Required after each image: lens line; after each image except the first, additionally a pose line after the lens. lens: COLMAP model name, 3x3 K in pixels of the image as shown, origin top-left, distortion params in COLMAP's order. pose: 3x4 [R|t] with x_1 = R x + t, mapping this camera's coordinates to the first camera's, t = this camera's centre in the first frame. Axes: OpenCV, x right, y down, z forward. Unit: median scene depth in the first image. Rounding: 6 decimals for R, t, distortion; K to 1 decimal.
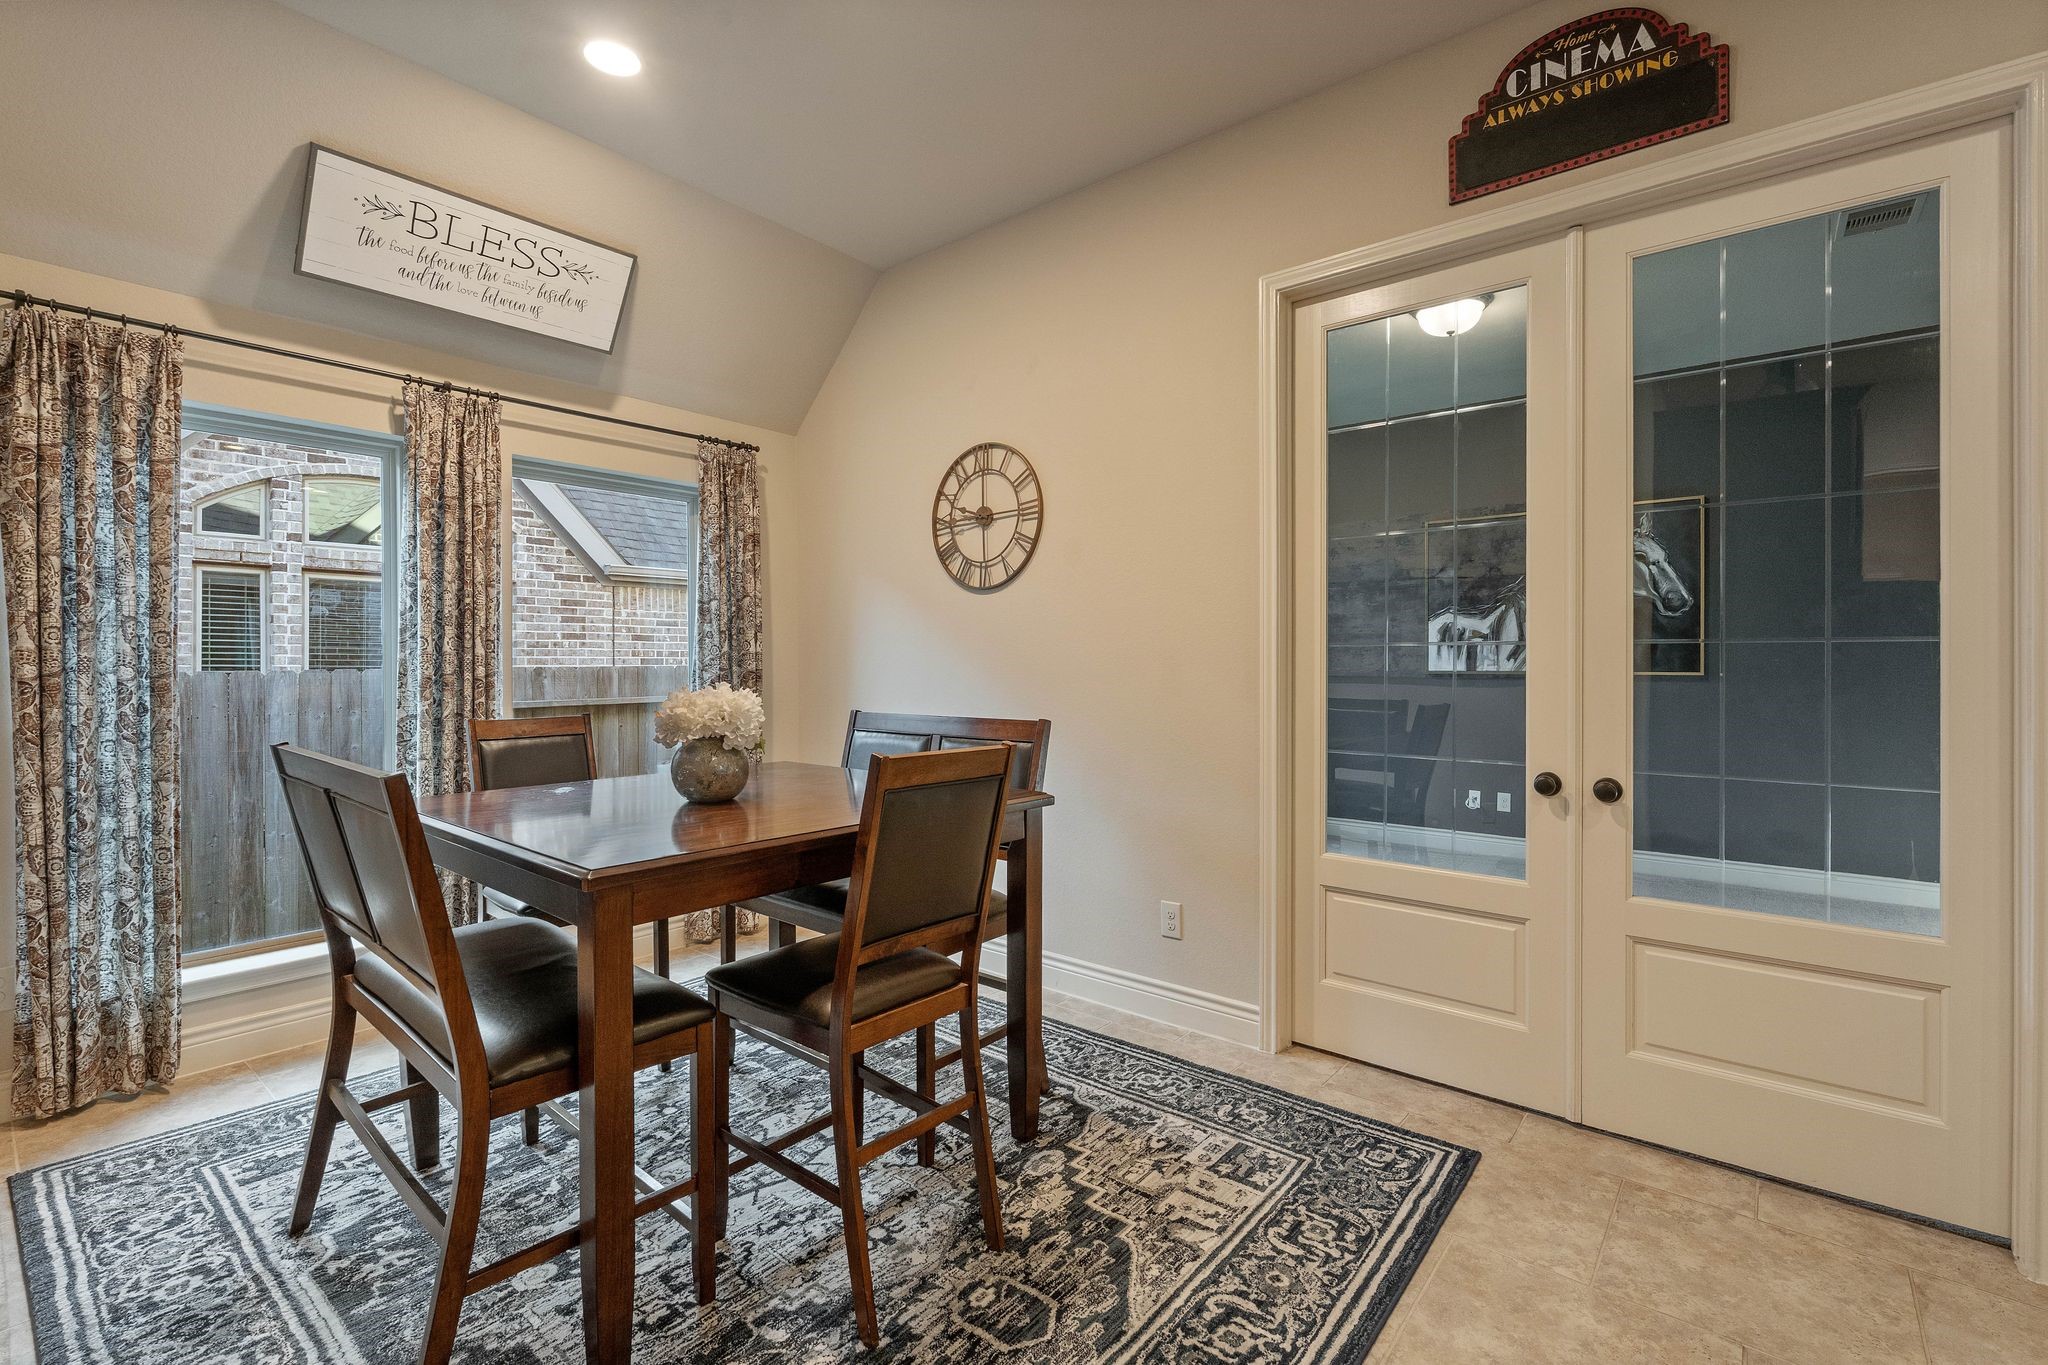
lens RADIAL K [[893.6, 0, 1028.9], [0, 893.6, 668.6], [0, 0, 1]] dist [-0.000342, -0.001544]
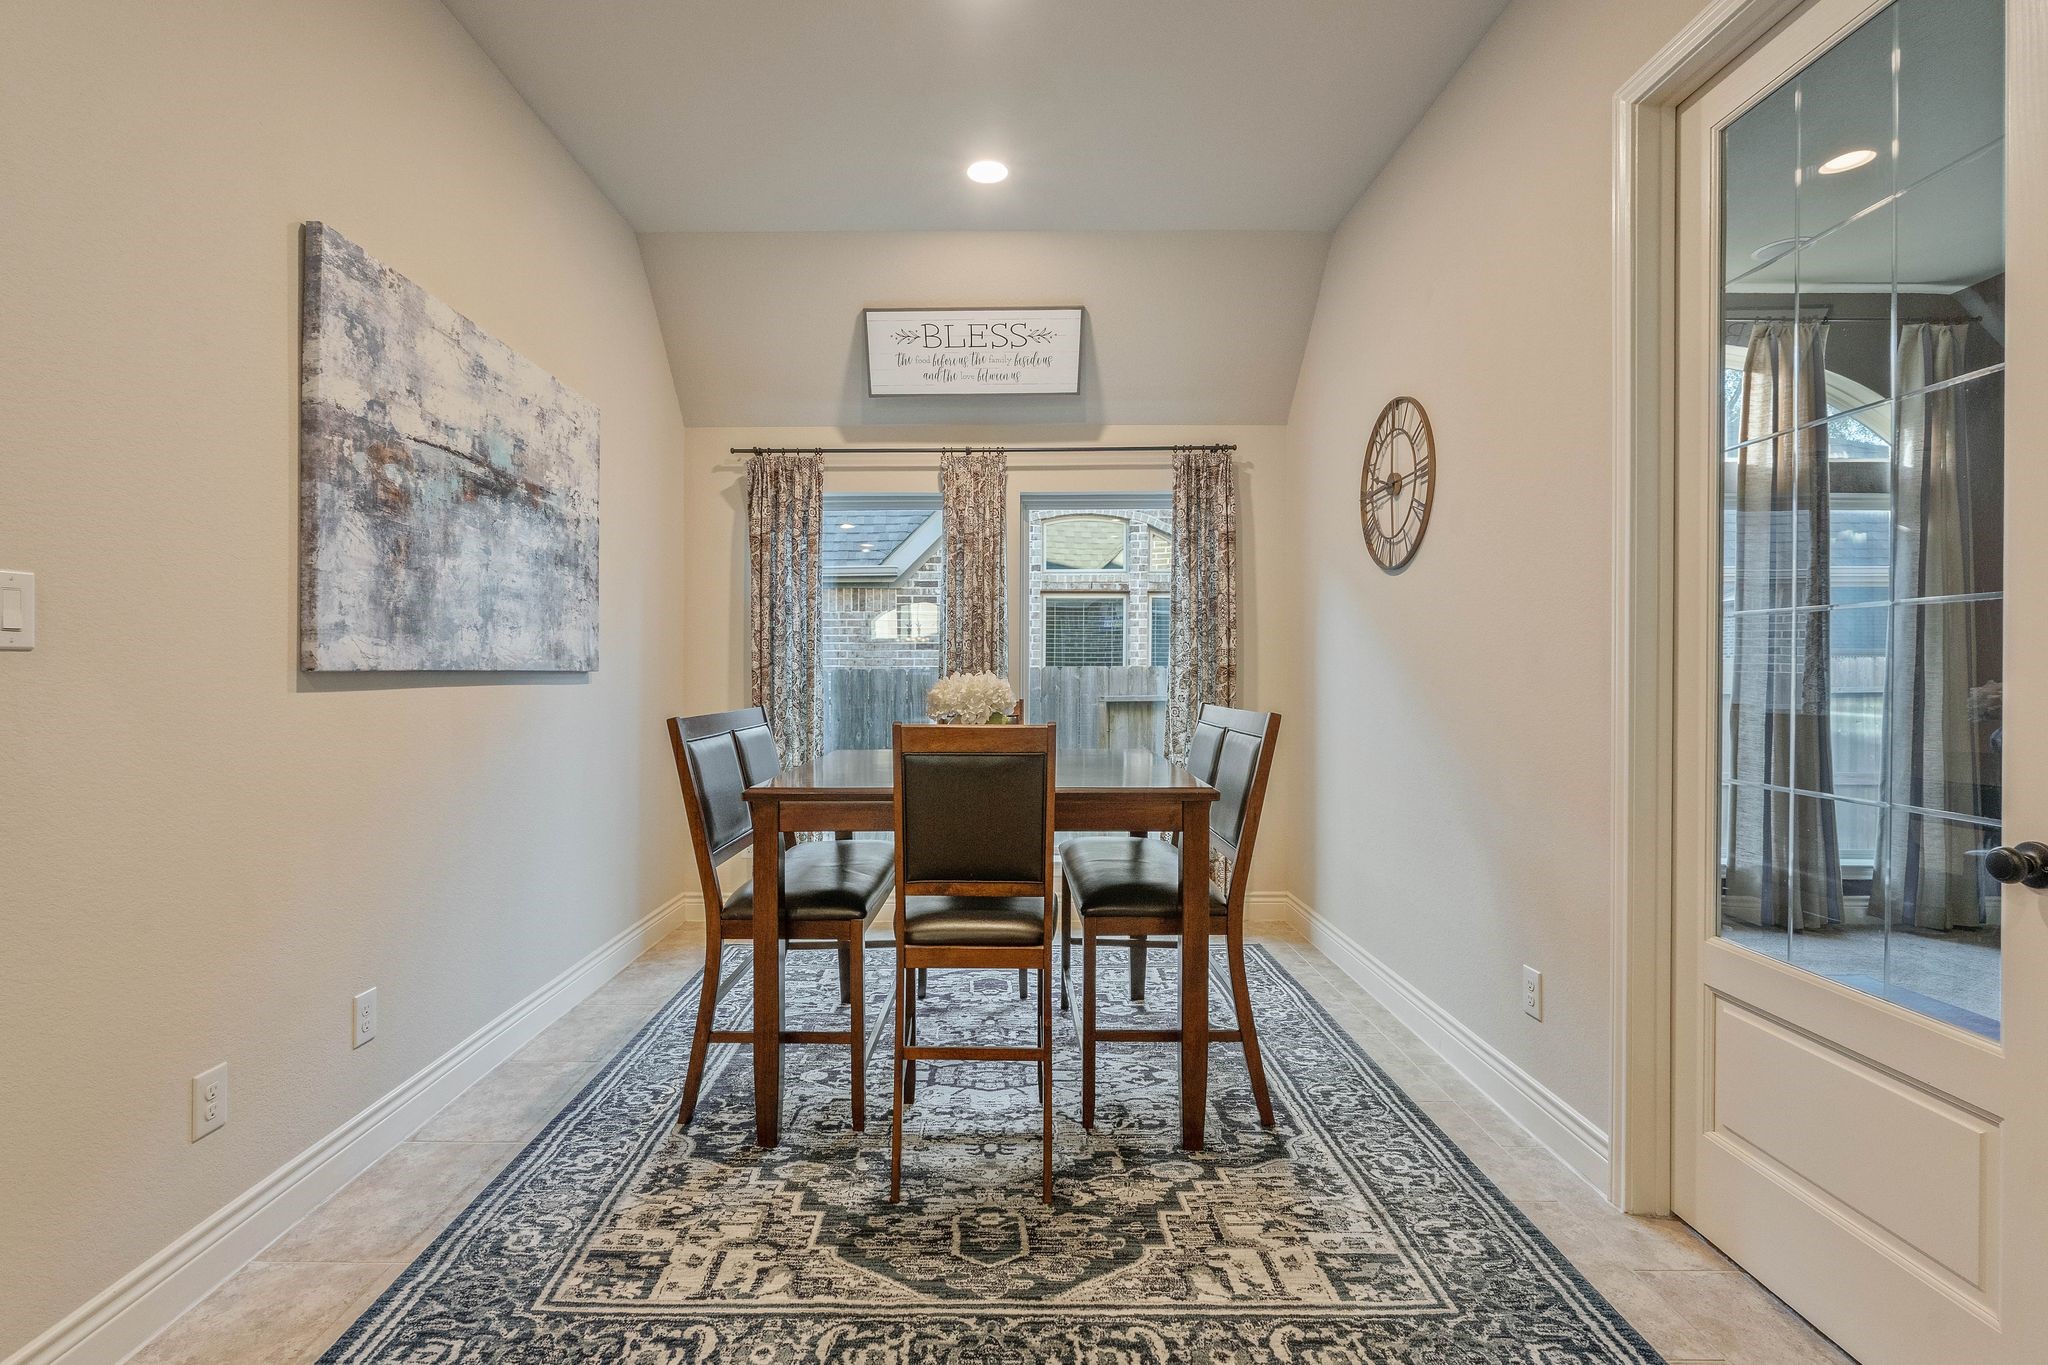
lens RADIAL K [[950.2, 0, 987.1], [0, 950.2, 674.1], [0, 0, 1]] dist [-0.010315, 0.000967]
pose [[0.629534, 0.003197, -0.776966, 0.554181], [-0.002859, 0.999994, 0.001798, 0.015732], [0.776967, 0.001090, 0.629540, 0.165009]]
